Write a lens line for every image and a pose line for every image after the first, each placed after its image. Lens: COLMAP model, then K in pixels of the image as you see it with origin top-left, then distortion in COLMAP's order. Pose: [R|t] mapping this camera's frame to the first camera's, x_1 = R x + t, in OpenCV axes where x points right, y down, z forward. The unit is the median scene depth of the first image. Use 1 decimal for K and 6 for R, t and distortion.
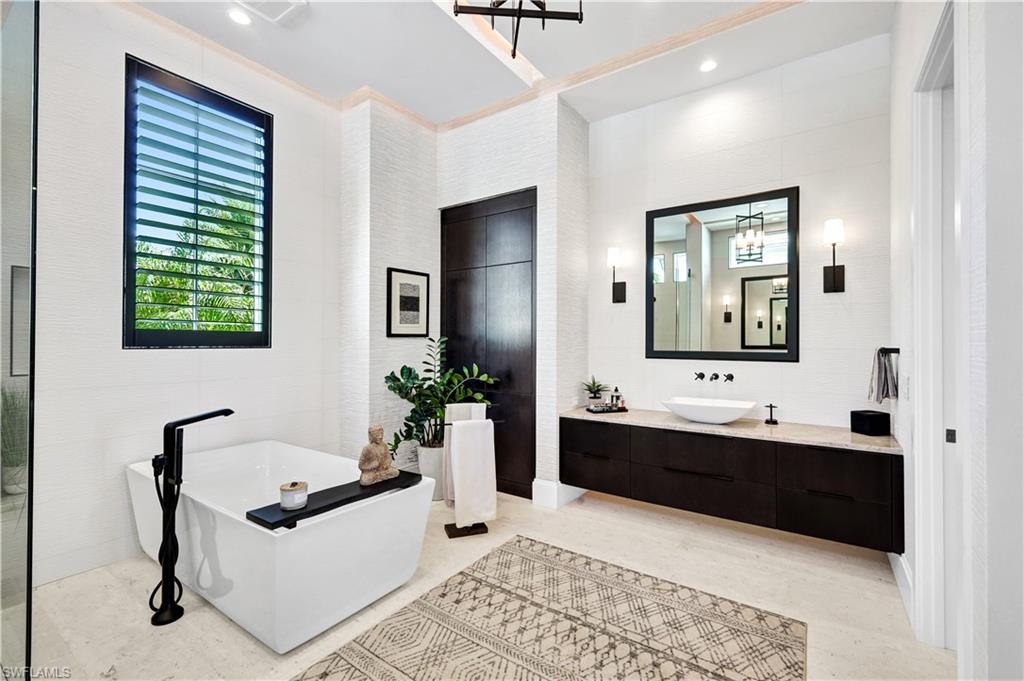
lens RADIAL K [[448.6, 0, 514.4], [0, 448.6, 337.2], [0, 0, 1]] dist [-0.000580, 0.000209]
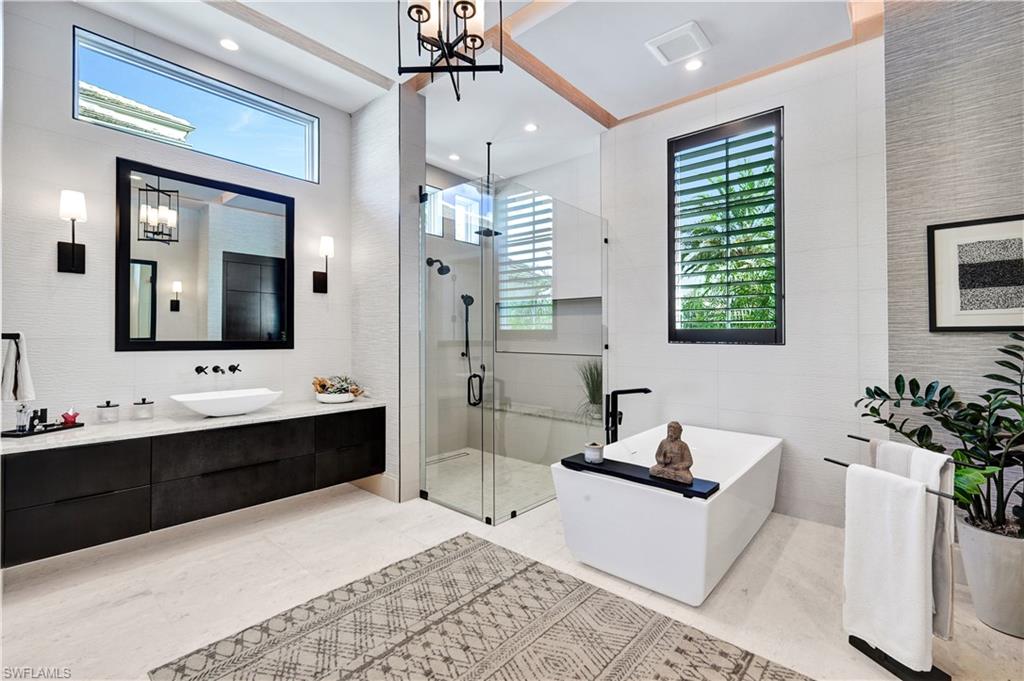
lens RADIAL K [[448.6, 0, 514.4], [0, 448.6, 337.2], [0, 0, 1]] dist [-0.000580, 0.000209]
pose [[-0.126358, -0.001624, -0.991983, 0.627545], [0.006557, 0.999975, -0.002472, 0.006382], [0.991963, -0.006816, -0.126344, 0.682624]]
